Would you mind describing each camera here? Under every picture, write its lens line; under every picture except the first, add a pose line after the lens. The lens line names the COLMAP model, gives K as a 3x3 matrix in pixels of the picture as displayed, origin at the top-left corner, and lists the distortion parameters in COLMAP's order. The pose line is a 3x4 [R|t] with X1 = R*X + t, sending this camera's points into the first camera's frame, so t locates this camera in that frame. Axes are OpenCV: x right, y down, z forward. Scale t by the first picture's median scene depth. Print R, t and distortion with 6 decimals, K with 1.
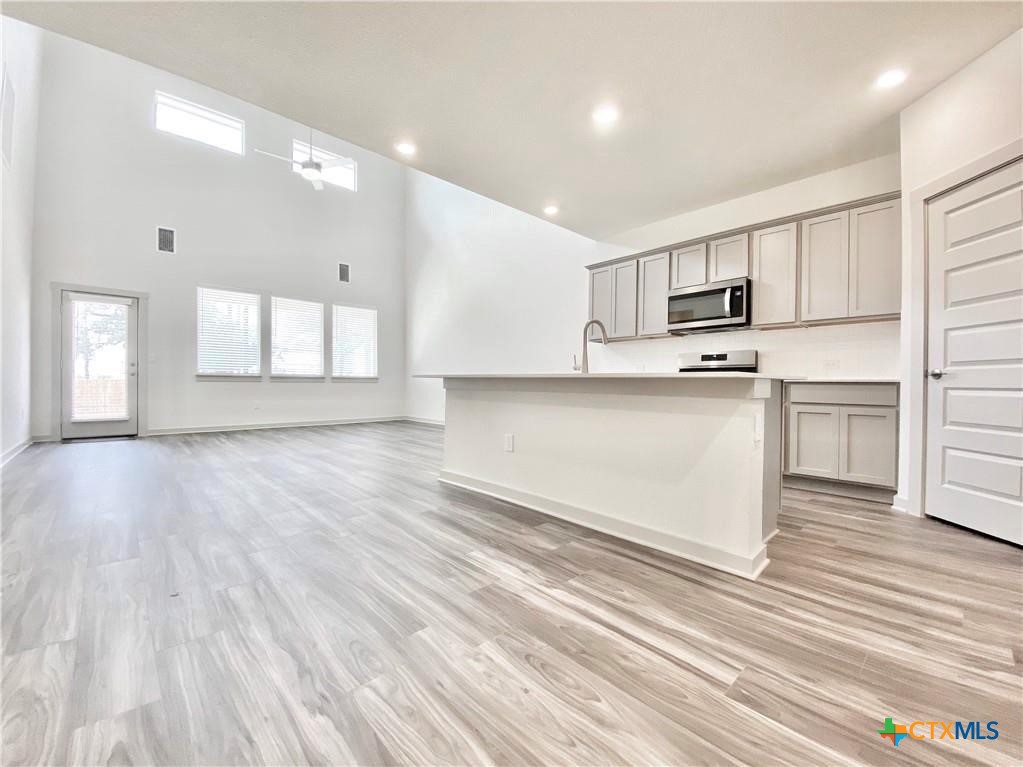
lens RADIAL K [[420.9, 0, 515.5], [0, 420.9, 388.8], [0, 0, 1]] dist [-0.005470, -0.004885]
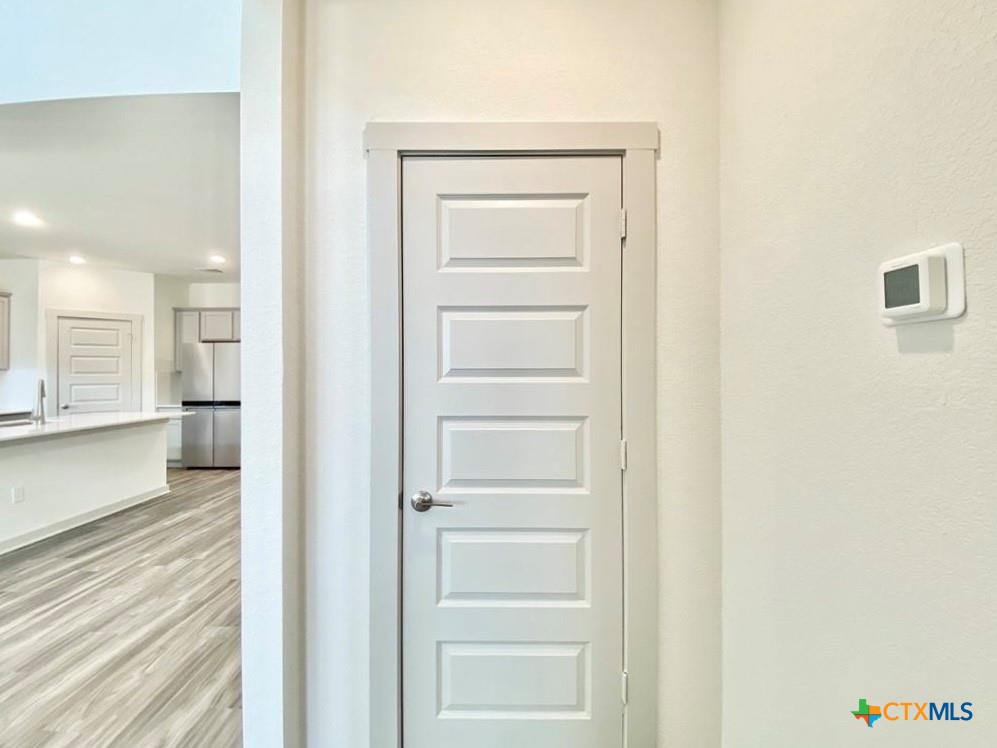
lens RADIAL K [[426.4, 0, 491.4], [0, 426.4, 372.9], [0, 0, 1]] dist [-0.000440, -0.007506]
pose [[-0.722658, -0.009034, 0.691147, -0.884444], [0.005868, 0.999798, 0.019204, -0.106623], [-0.691181, 0.017934, -0.722459, 0.499607]]
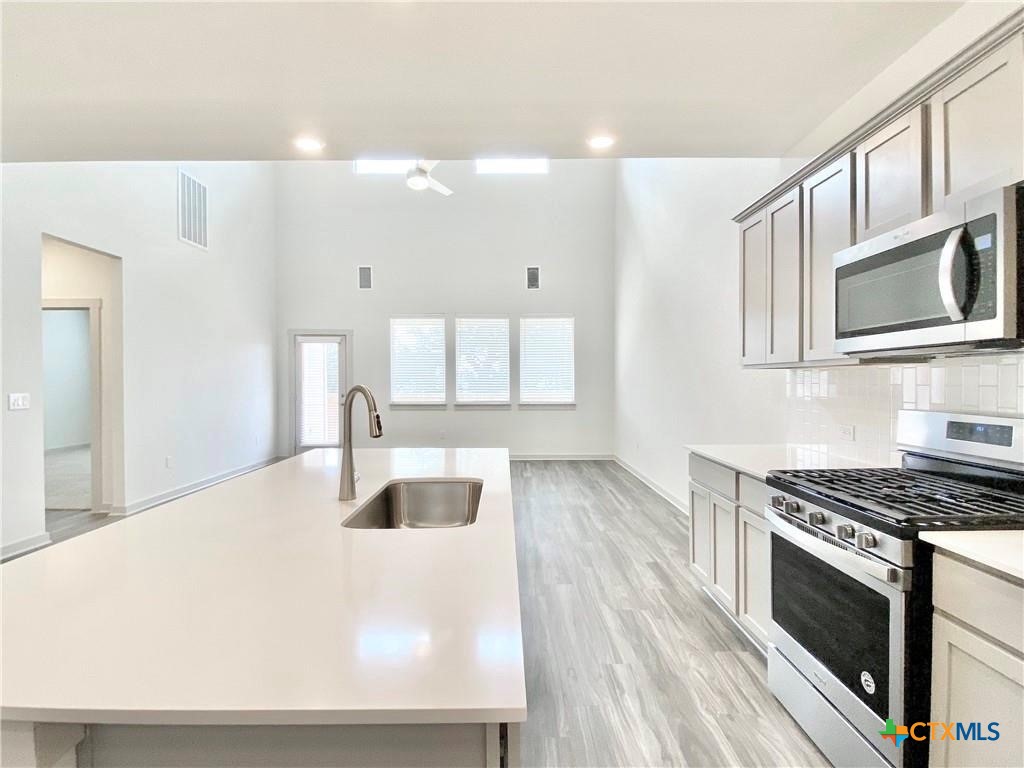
lens RADIAL K [[506.9, 0, 513.5], [0, 506.9, 387.7], [0, 0, 1]] dist [0.025485, -0.005293]
pose [[0.727846, -0.001087, -0.685739, 0.371244], [-0.001152, 0.999995, -0.002808, -0.085780], [0.685739, 0.002834, 0.727842, 0.371492]]
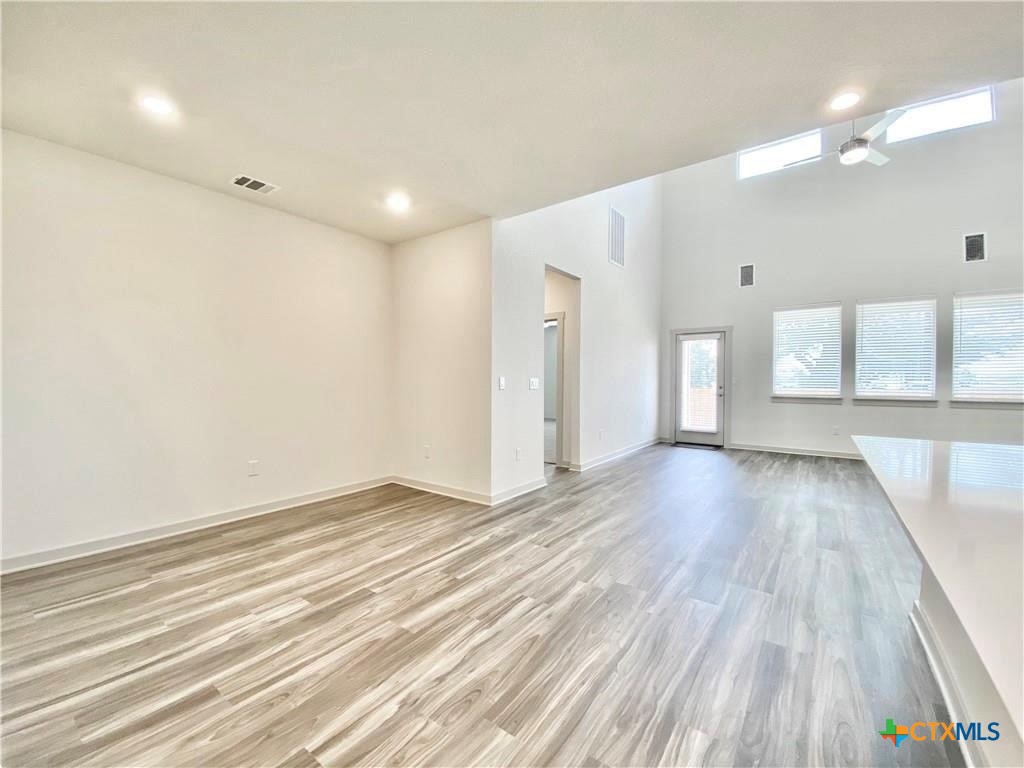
lens RADIAL K [[421.3, 0, 503.5], [0, 421.3, 384.3], [0, 0, 1]] dist [-0.005470, -0.004885]
pose [[0.161601, 0.002922, -0.986852, 0.193043], [-0.016140, 0.999870, 0.000318, -0.064042], [0.986724, 0.015876, 0.161627, 0.211168]]
